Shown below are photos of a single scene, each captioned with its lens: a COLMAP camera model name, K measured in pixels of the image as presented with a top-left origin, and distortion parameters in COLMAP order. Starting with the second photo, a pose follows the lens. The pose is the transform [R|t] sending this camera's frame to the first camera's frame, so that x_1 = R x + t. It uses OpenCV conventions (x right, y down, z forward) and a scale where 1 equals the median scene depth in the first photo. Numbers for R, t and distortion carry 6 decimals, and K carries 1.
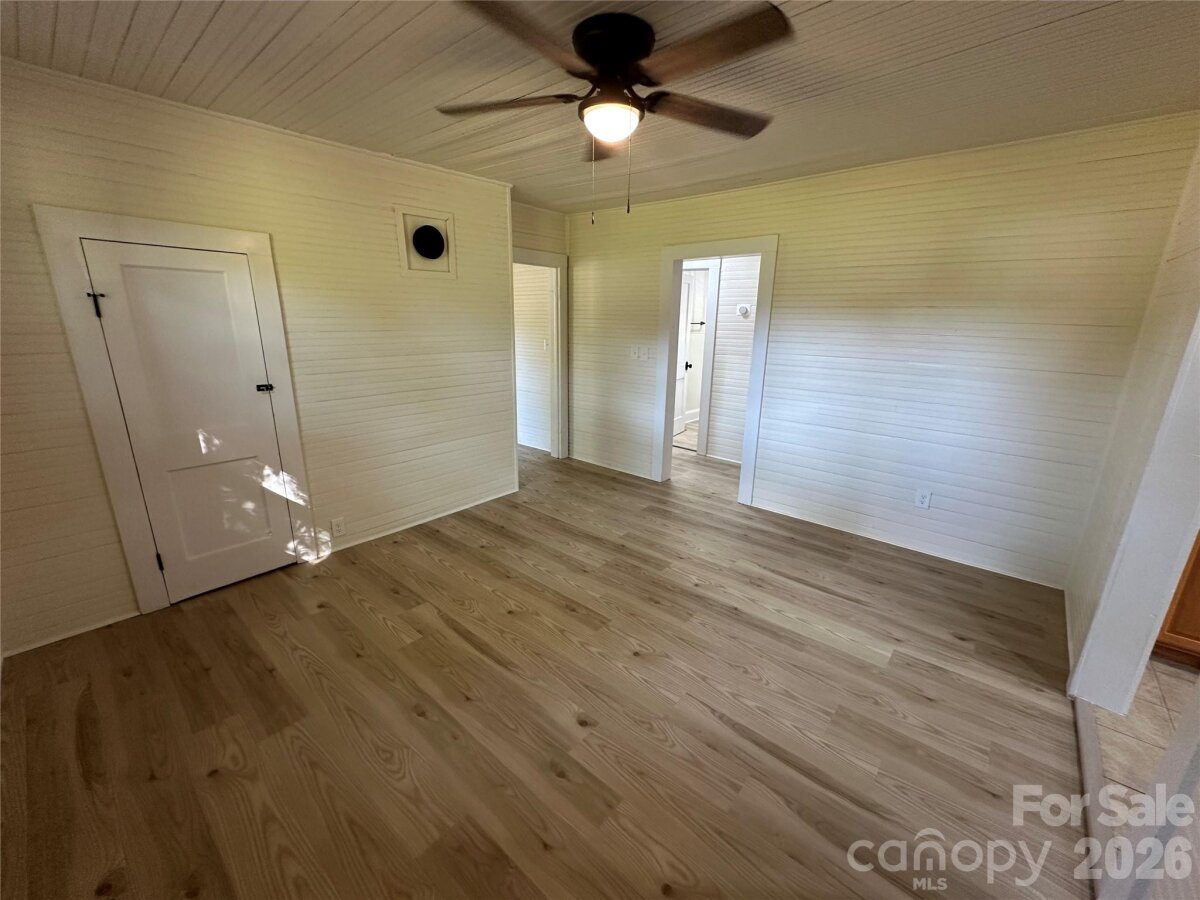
lens RADIAL K [[481.2, 0, 599.5], [0, 481.2, 445.9], [0, 0, 1]] dist [-0.000864, -0.000007]
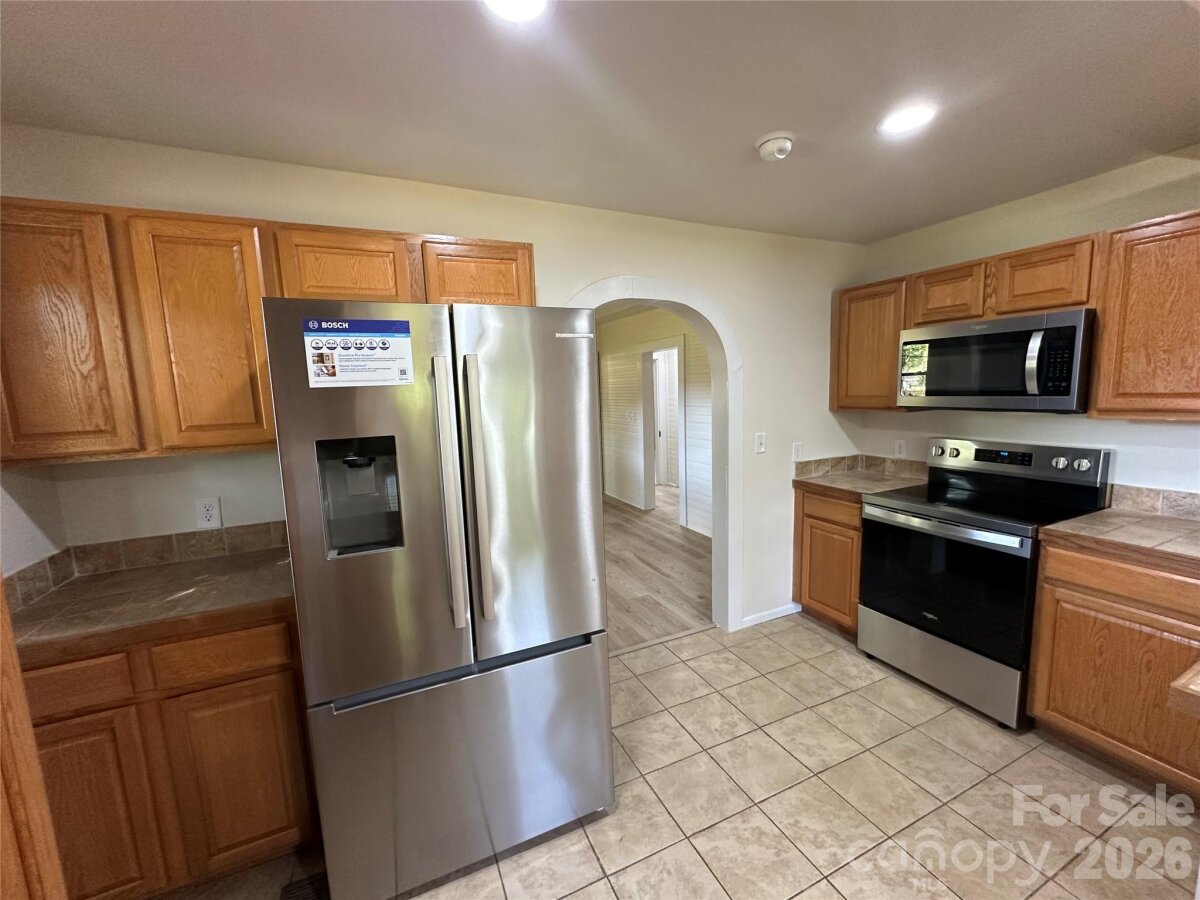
lens RADIAL K [[481.2, 0, 599.5], [0, 481.2, 445.9], [0, 0, 1]] dist [-0.000864, -0.000007]
pose [[0.912055, 0.002319, -0.410062, 0.939104], [-0.057126, 0.990952, -0.121455, 0.112180], [0.406070, 0.134199, 0.903935, -0.493835]]
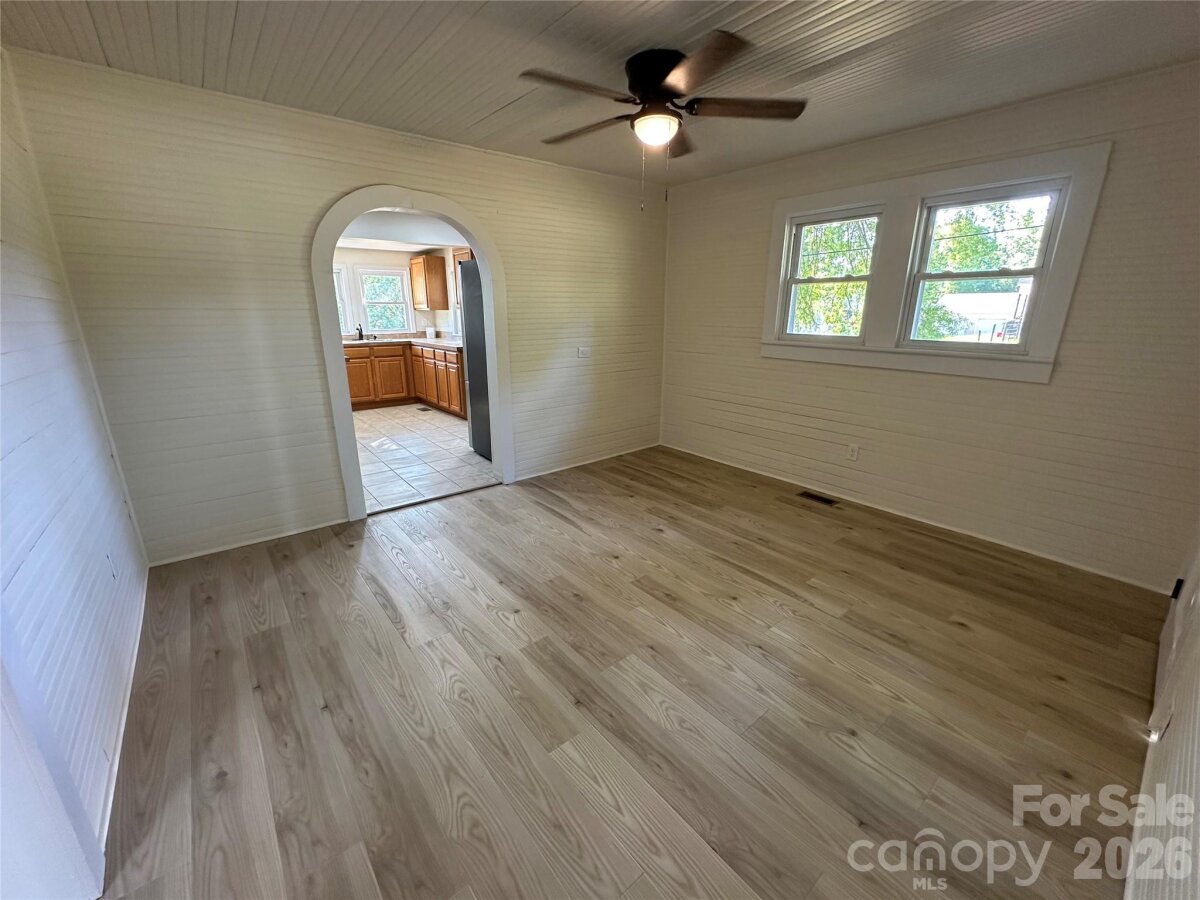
lens RADIAL K [[481.2, 0, 599.5], [0, 481.2, 445.9], [0, 0, 1]] dist [-0.000864, -0.000007]
pose [[-0.985202, -0.062638, 0.159543, -0.051047], [0.027989, 0.859541, 0.510299, -0.375389], [-0.169098, 0.507213, -0.845069, 1.564172]]
